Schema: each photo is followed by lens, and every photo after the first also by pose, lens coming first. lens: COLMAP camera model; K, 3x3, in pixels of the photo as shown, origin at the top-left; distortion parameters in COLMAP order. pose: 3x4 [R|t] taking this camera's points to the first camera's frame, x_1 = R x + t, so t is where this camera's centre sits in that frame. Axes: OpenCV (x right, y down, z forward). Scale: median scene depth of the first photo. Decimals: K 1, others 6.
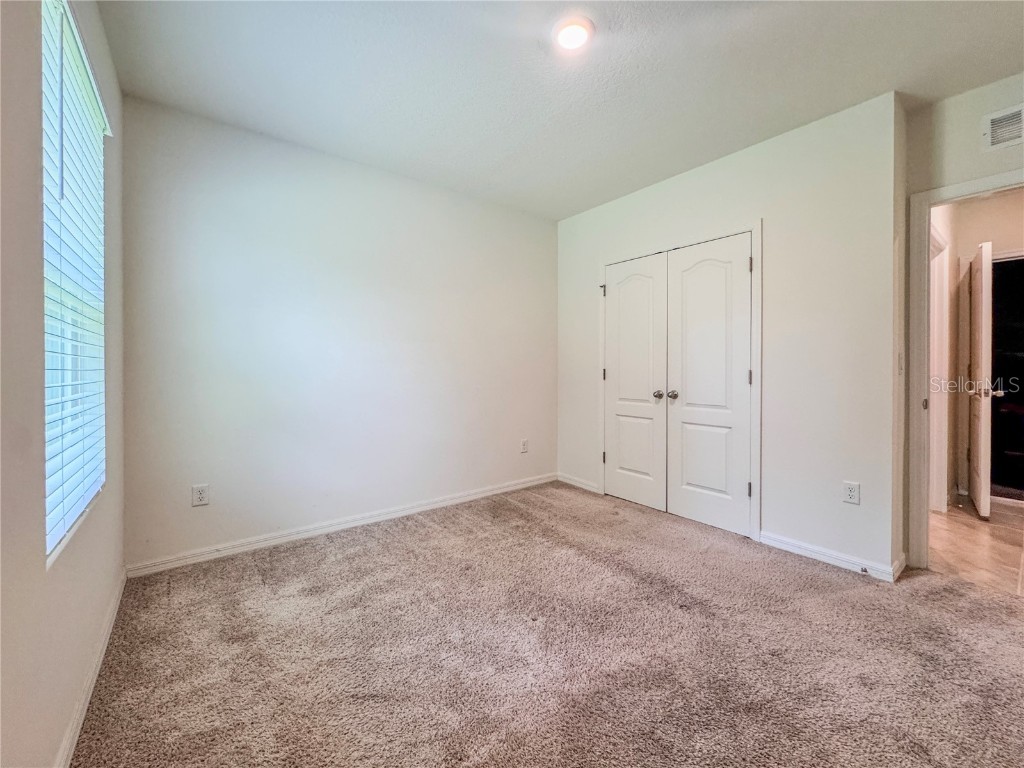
lens RADIAL K [[411.2, 0, 510.4], [0, 411.2, 372.9], [0, 0, 1]] dist [-0.001799, 0.000552]
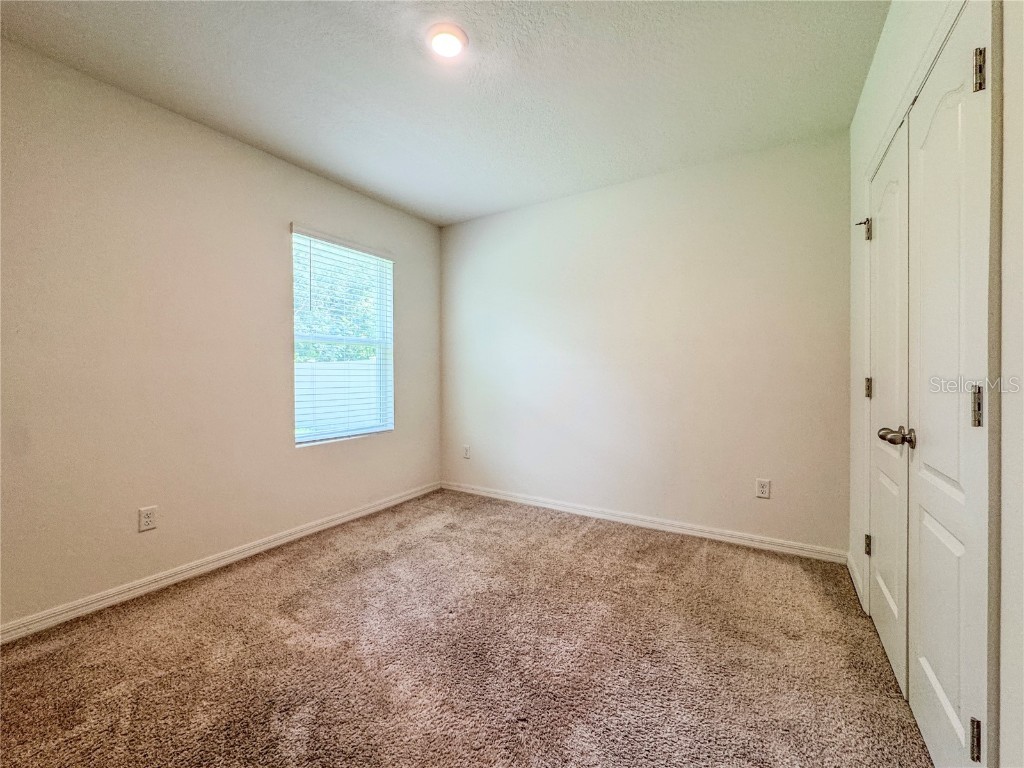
lens RADIAL K [[411.2, 0, 508.2], [0, 411.2, 376.1], [0, 0, 1]] dist [-0.001799, 0.000552]
pose [[0.356412, 0.008970, -0.934286, 0.668590], [-0.010543, 0.999929, 0.005578, -0.011670], [0.934270, 0.007862, 0.356481, 0.456263]]
